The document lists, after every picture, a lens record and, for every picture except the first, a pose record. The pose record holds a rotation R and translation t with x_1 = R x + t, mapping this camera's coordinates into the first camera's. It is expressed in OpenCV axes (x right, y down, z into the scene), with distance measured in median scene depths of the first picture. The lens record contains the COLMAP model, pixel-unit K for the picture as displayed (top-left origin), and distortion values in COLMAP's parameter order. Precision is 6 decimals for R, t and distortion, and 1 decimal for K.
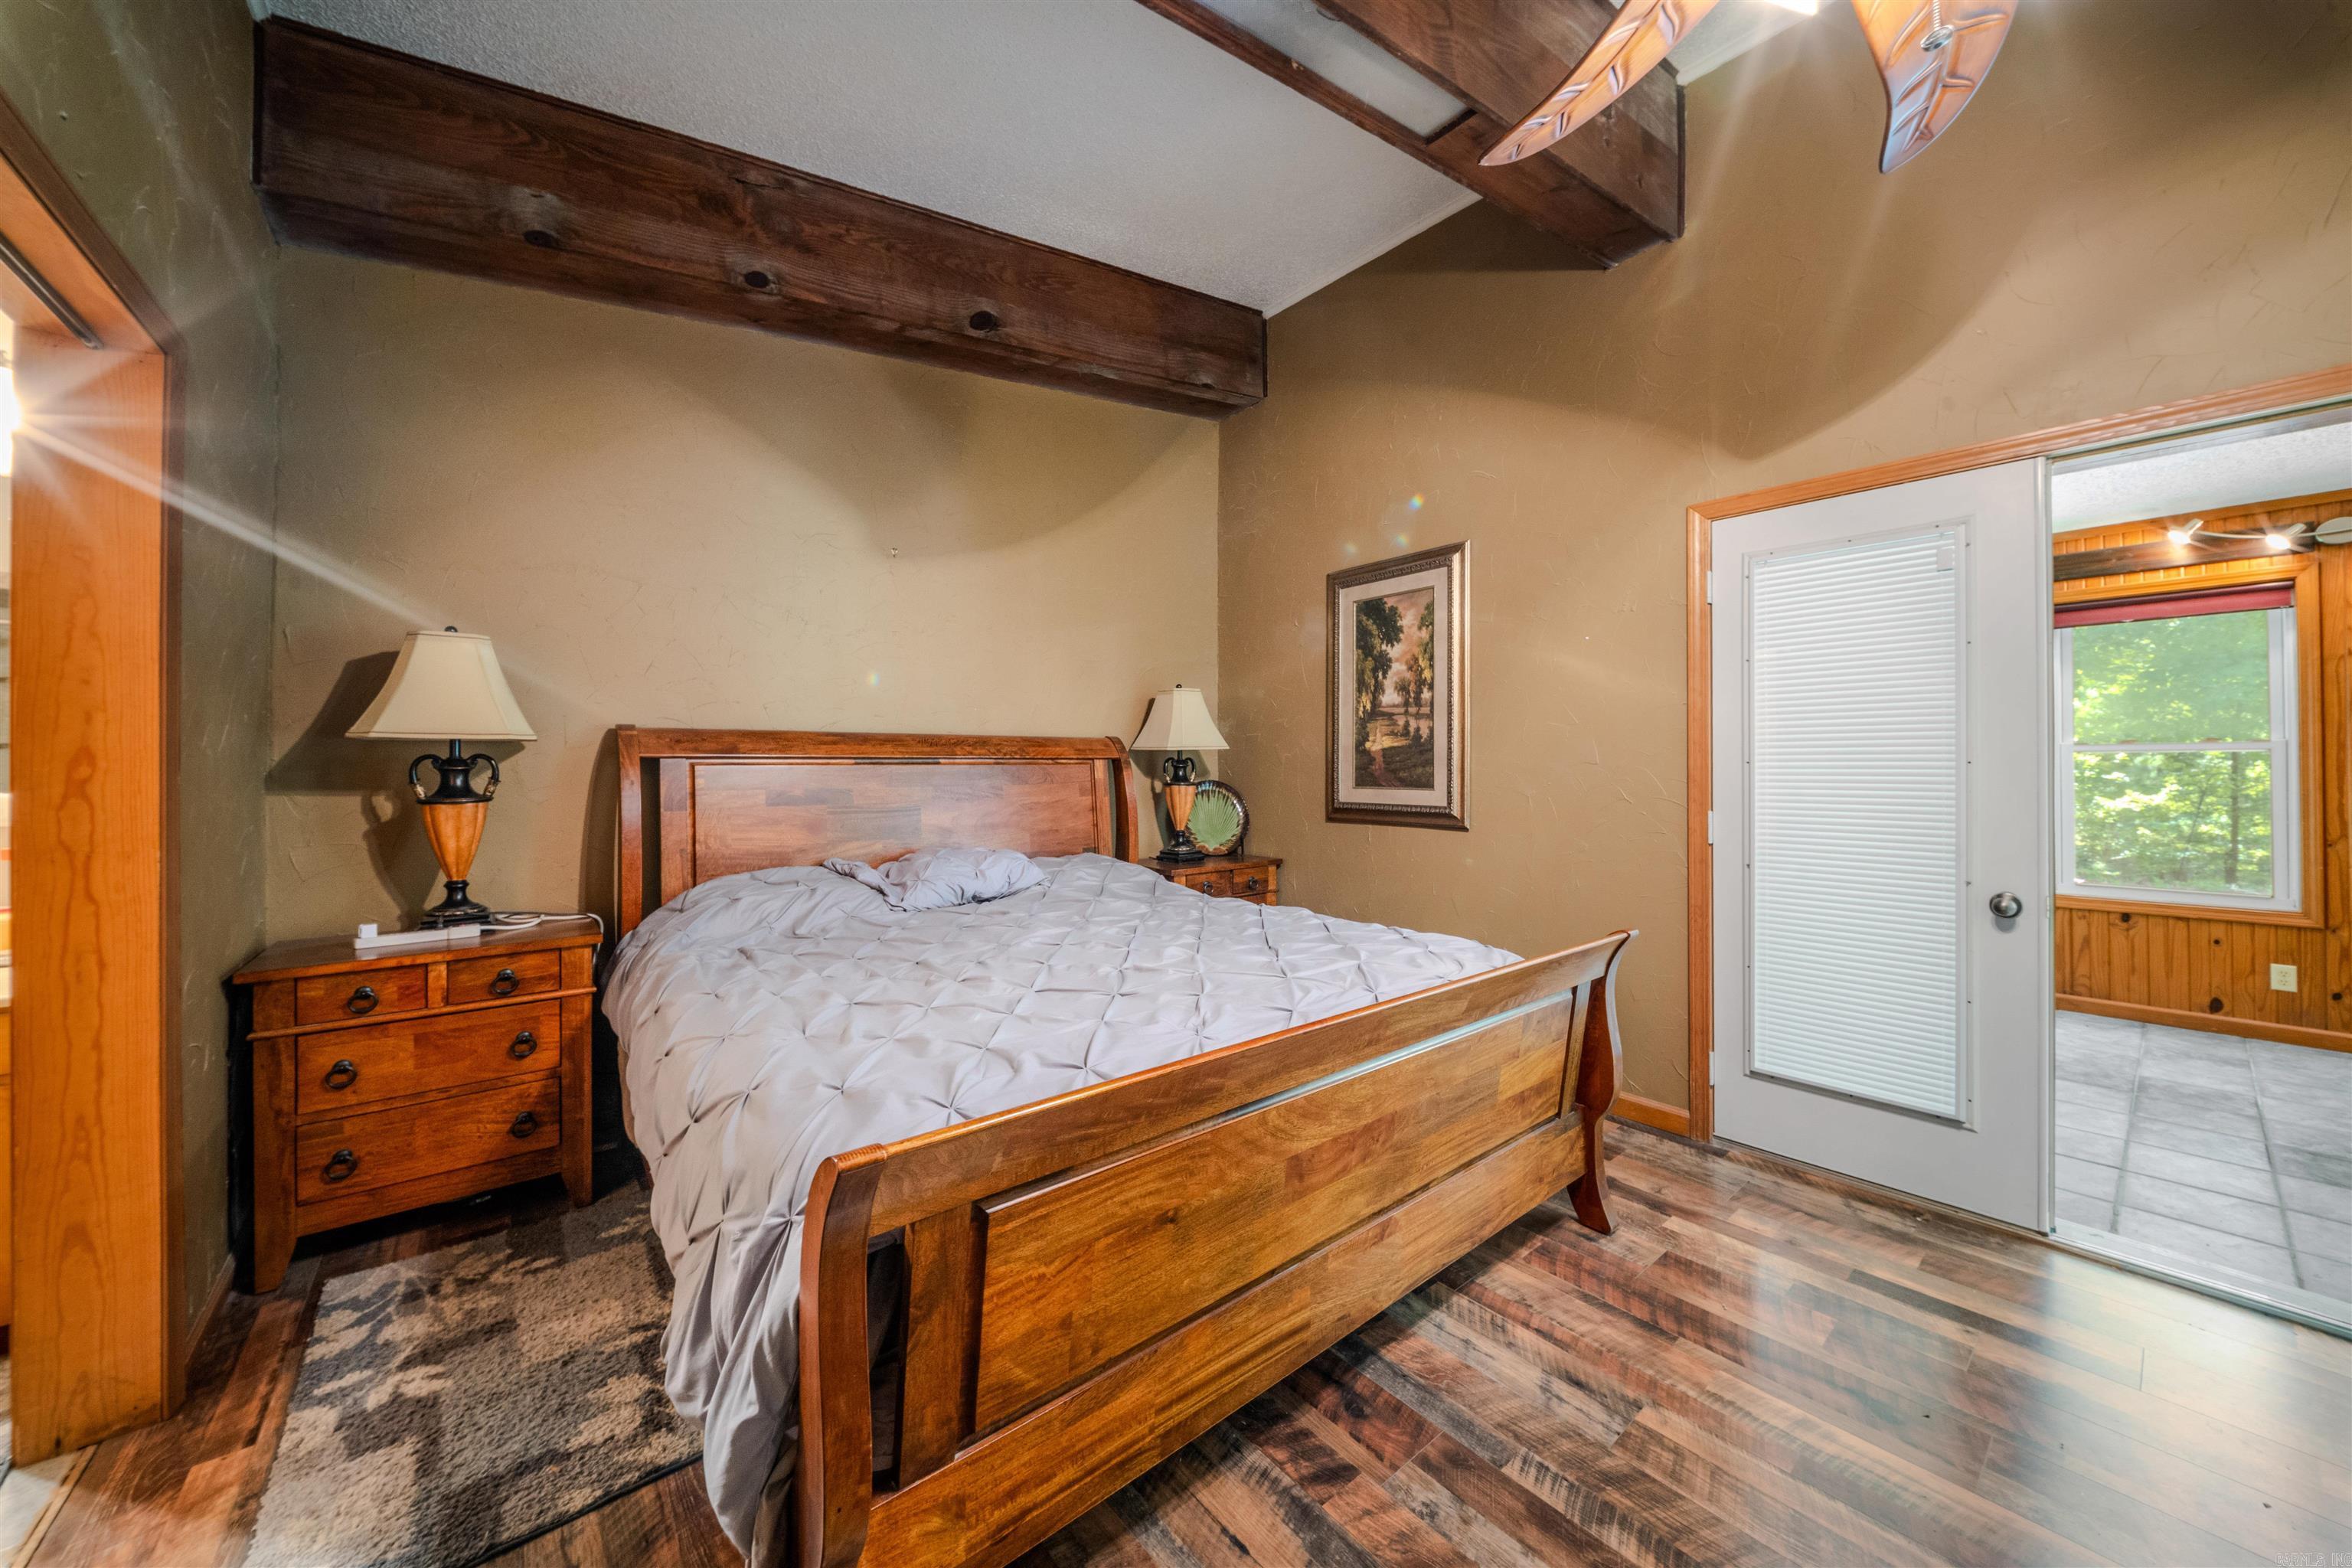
lens RADIAL K [[822.5, 0, 1176.7], [0, 822.5, 760.7], [0, 0, 1]] dist [-0.000286, -0.002956]
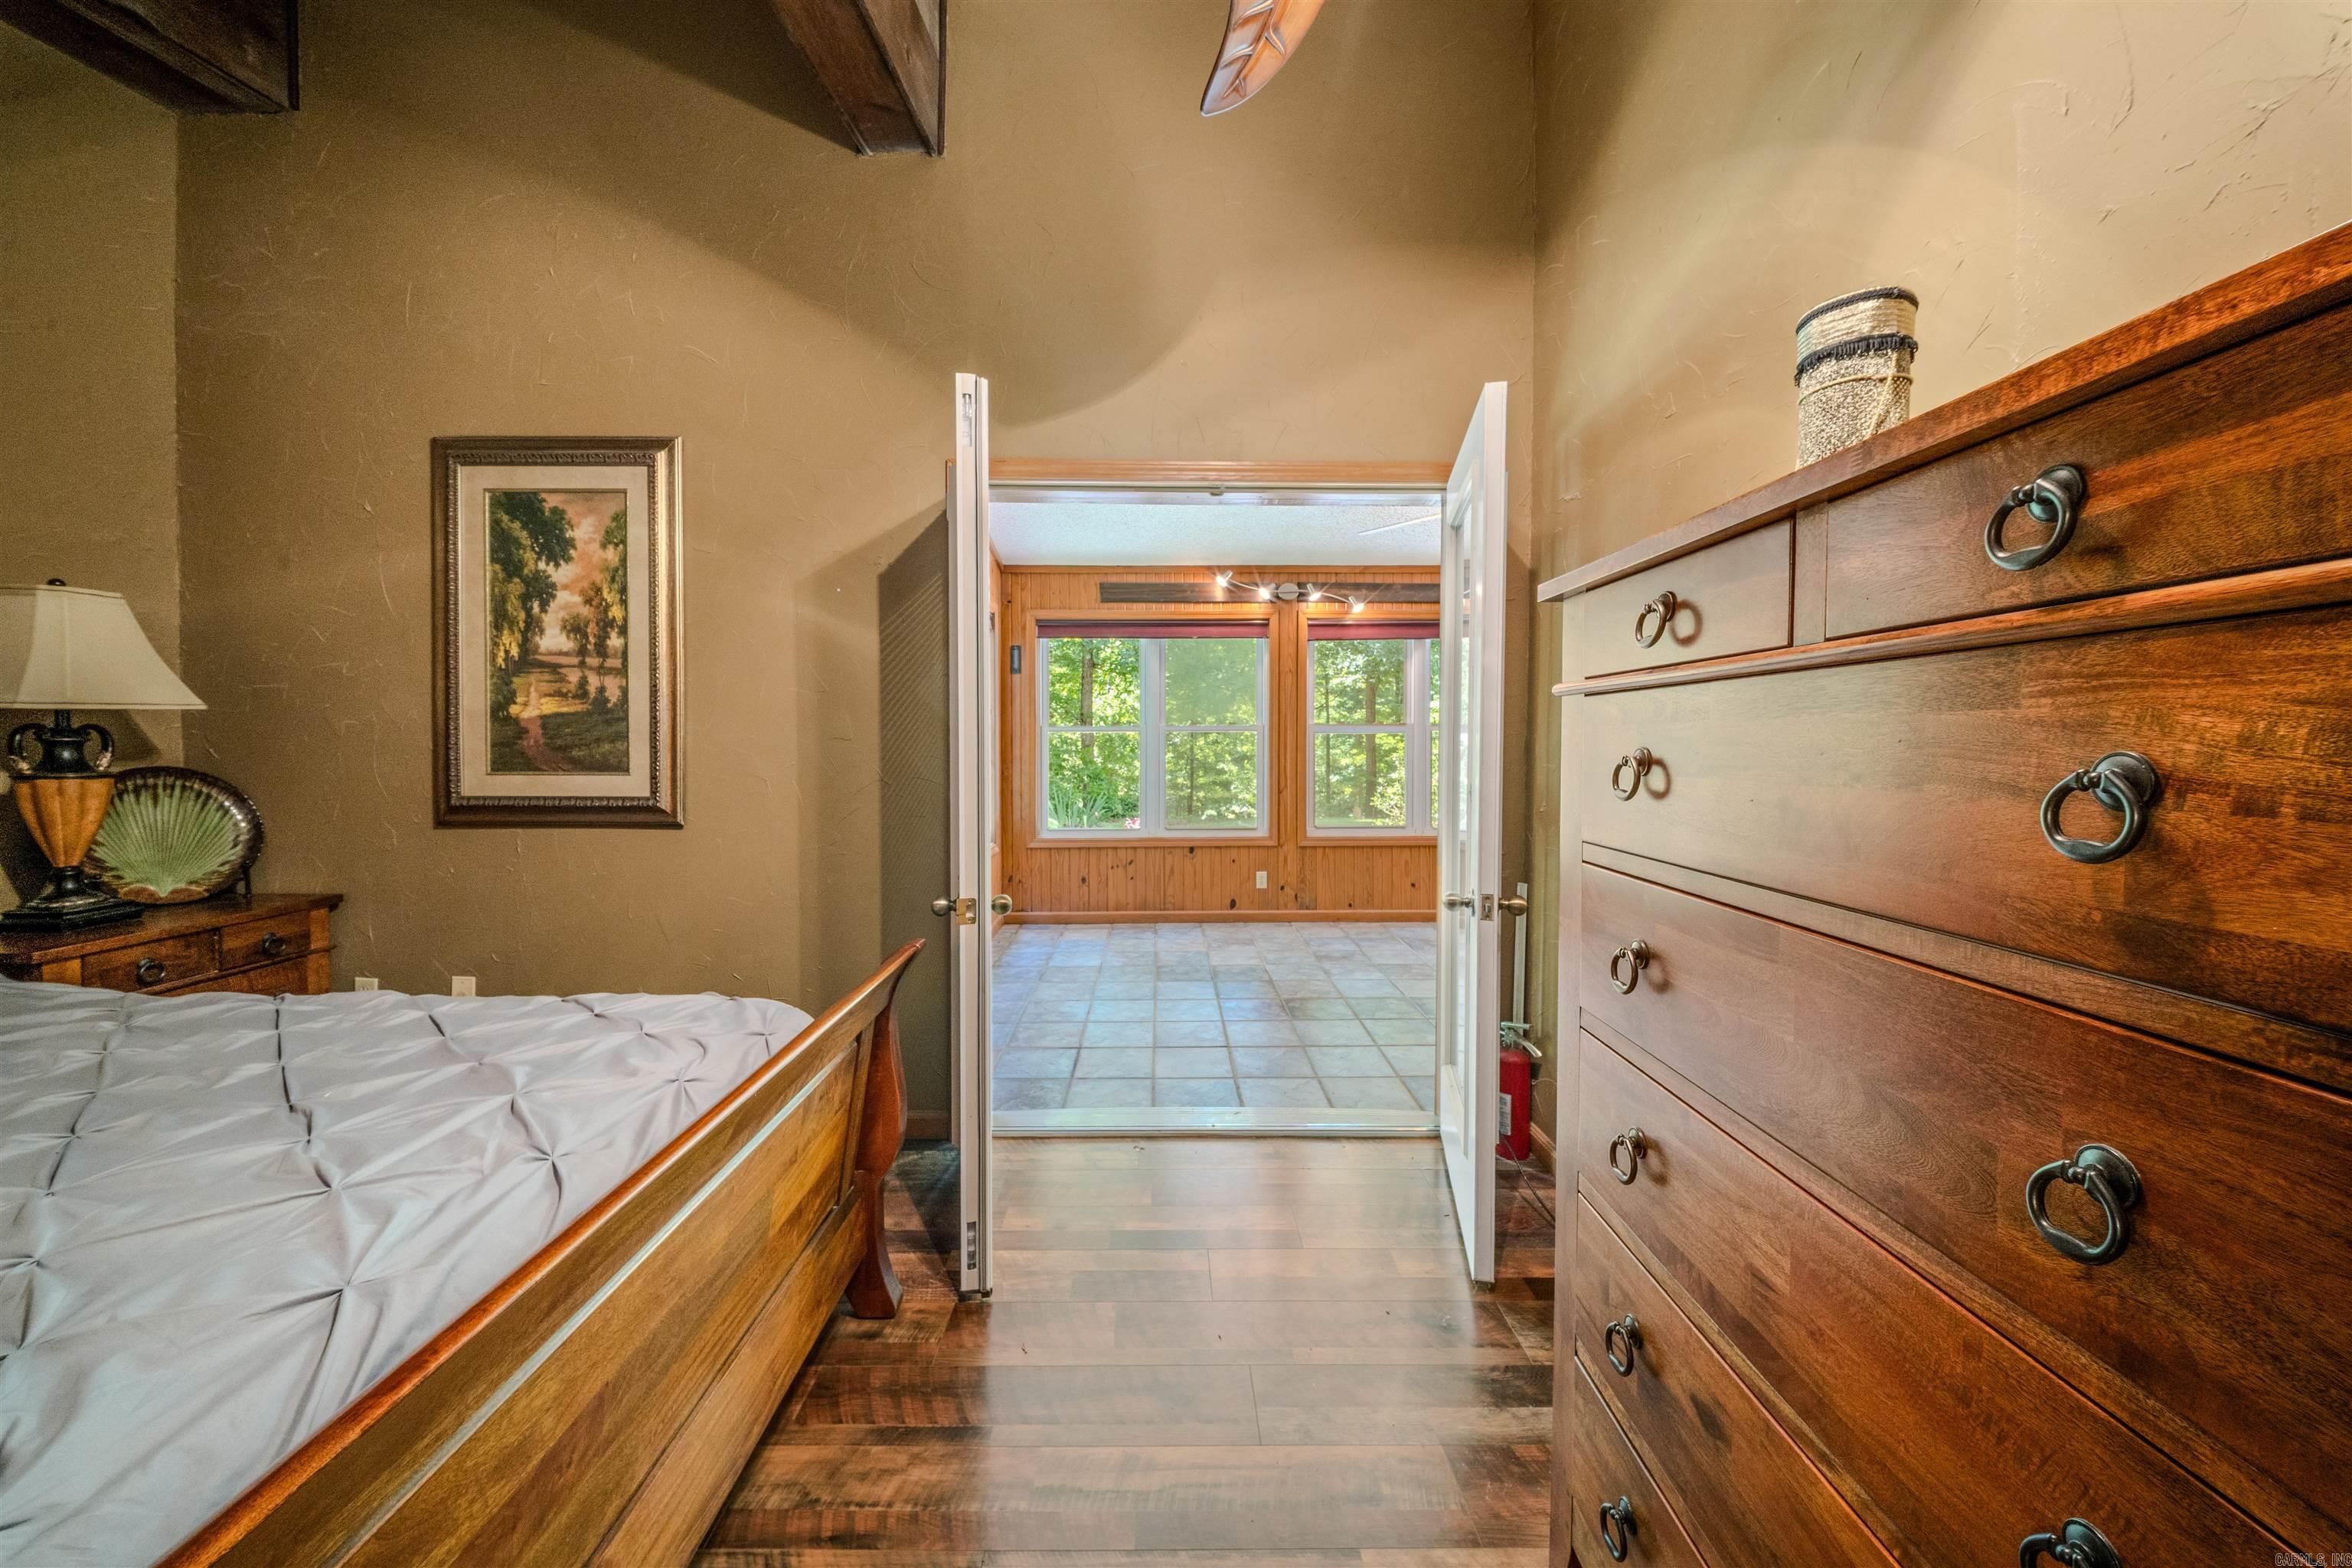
lens RADIAL K [[822.5, 0, 1162.1], [0, 822.5, 759.9], [0, 0, 1]] dist [-0.000286, -0.002956]
pose [[0.620149, -0.017221, 0.784295, 0.037426], [-0.008767, 0.999544, 0.028880, -0.002445], [-0.784435, -0.024786, 0.619715, 0.186700]]
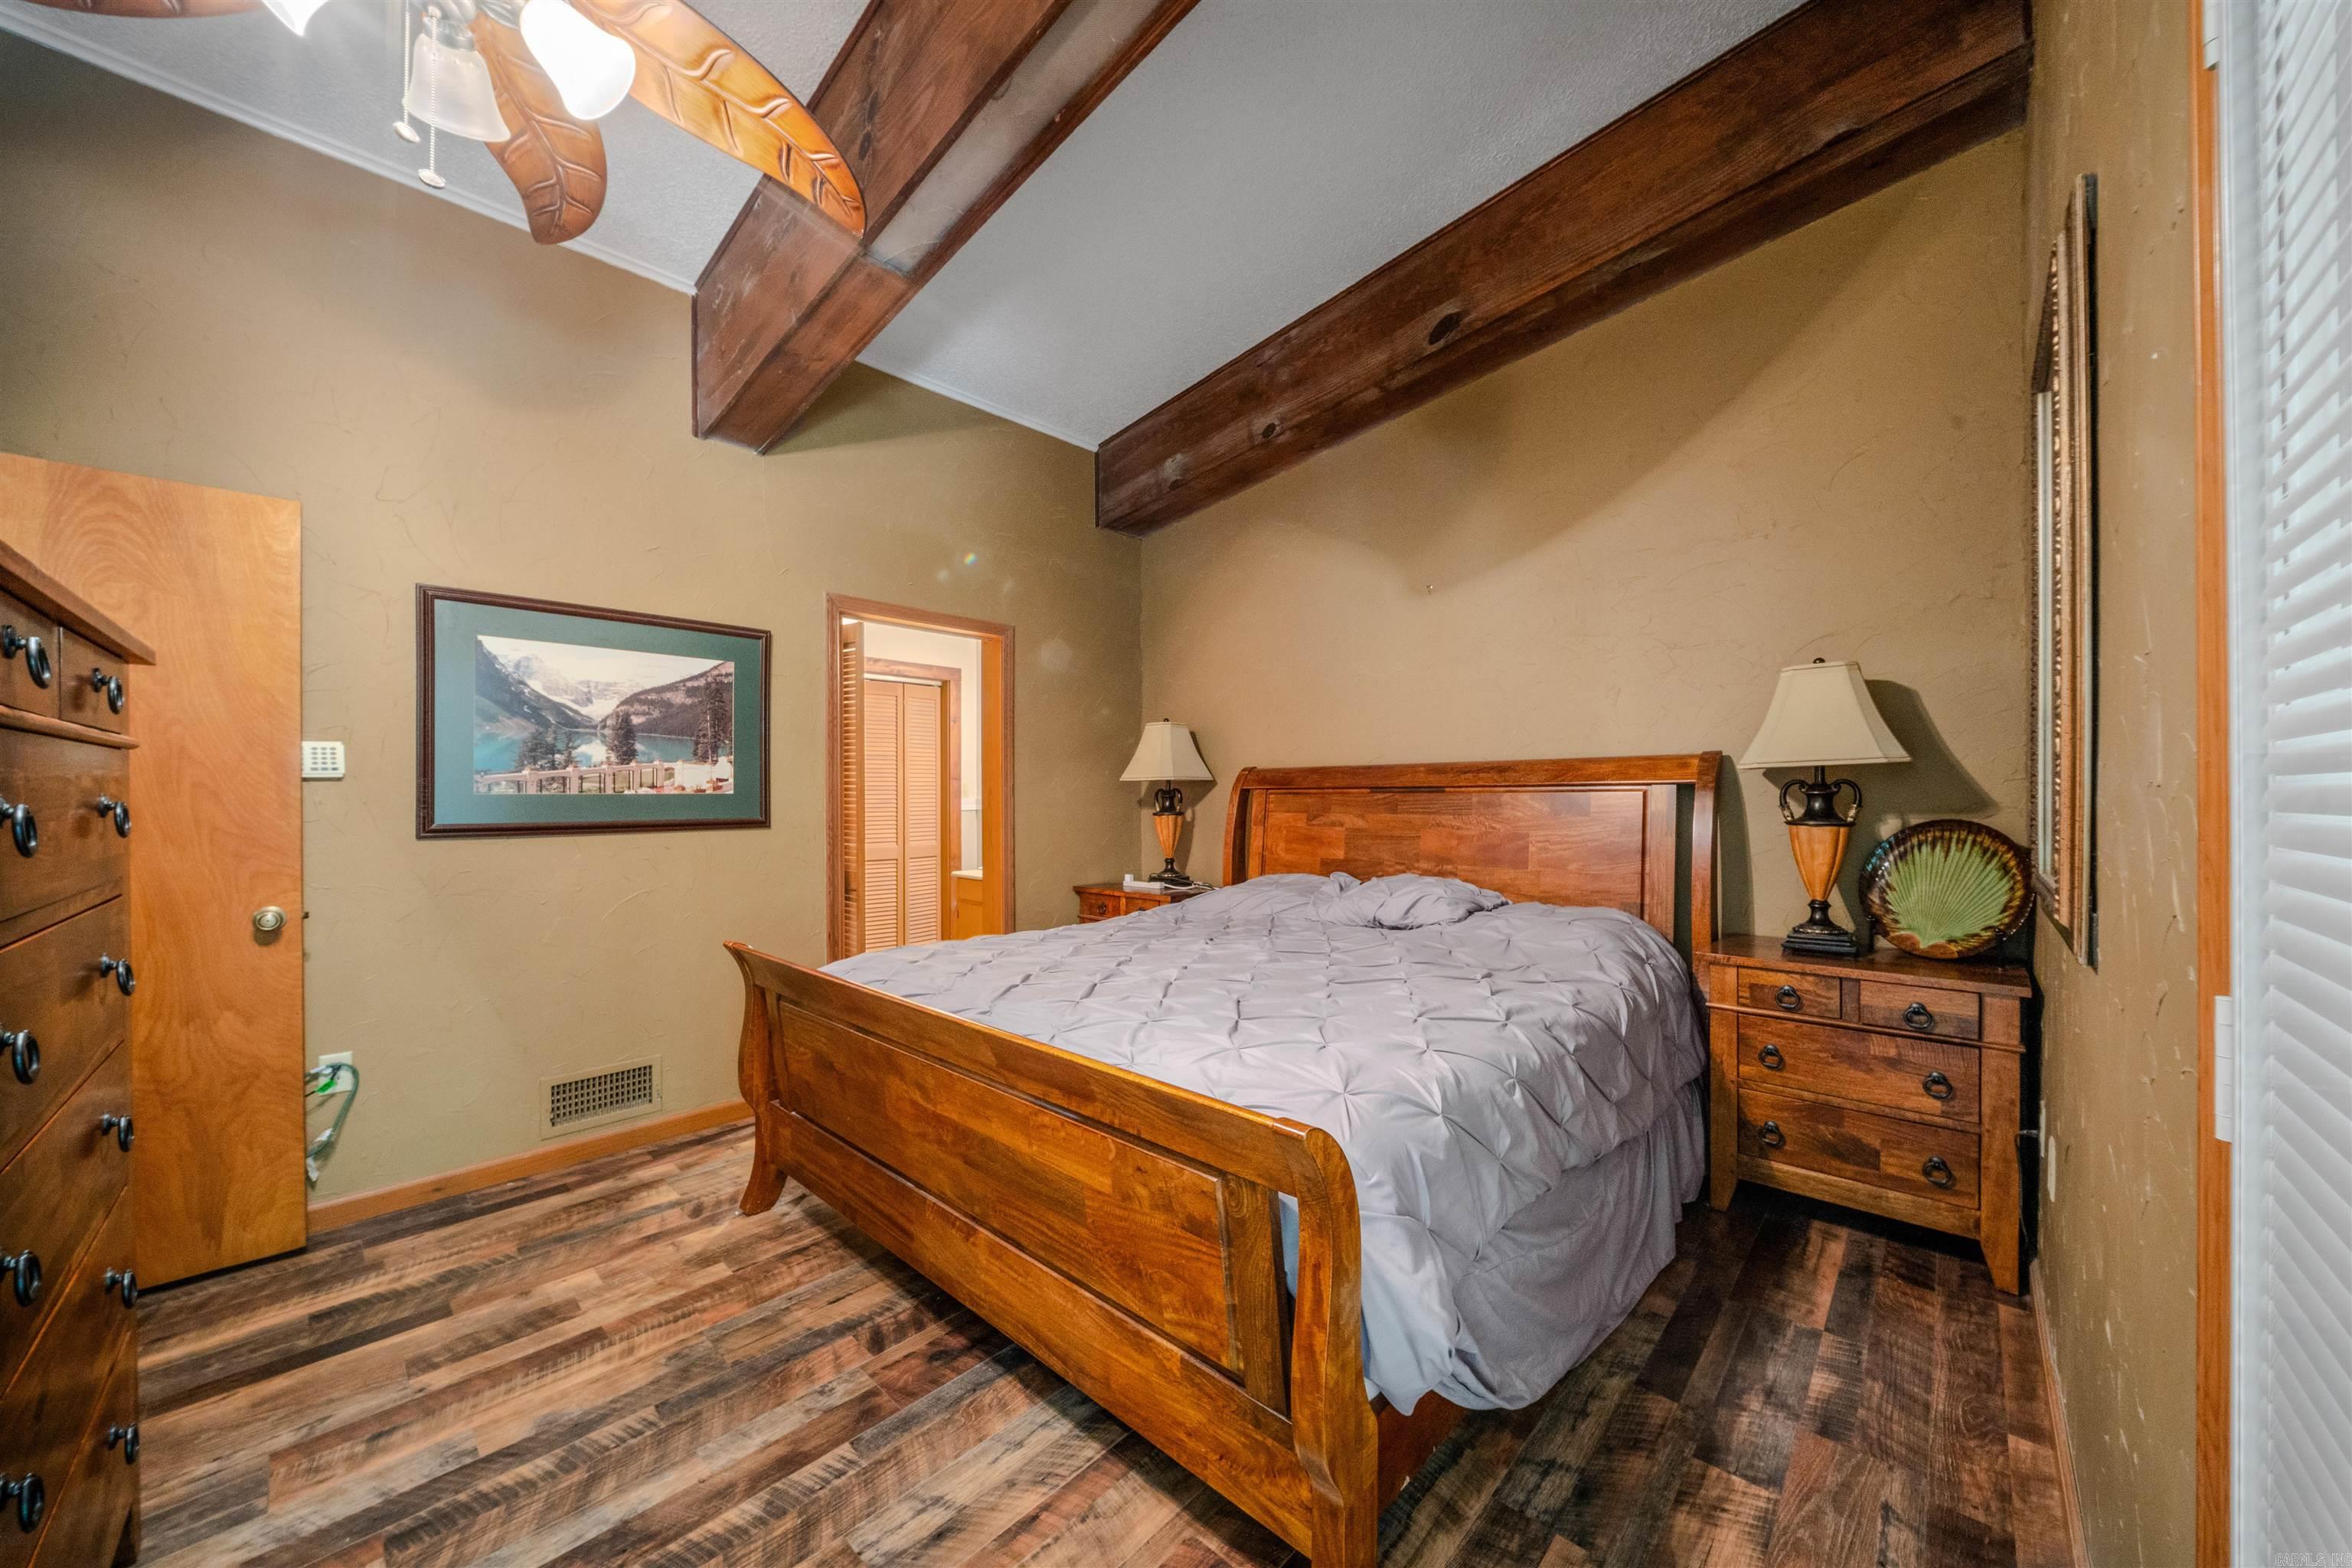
lens RADIAL K [[822.5, 0, 1190.8], [0, 822.5, 798.6], [0, 0, 1]] dist [-0.000286, -0.002956]
pose [[0.153865, 0.004657, -0.988081, 0.655068], [0.012251, 0.999903, 0.006620, 0.000644], [0.988016, -0.013124, 0.153793, 0.548654]]
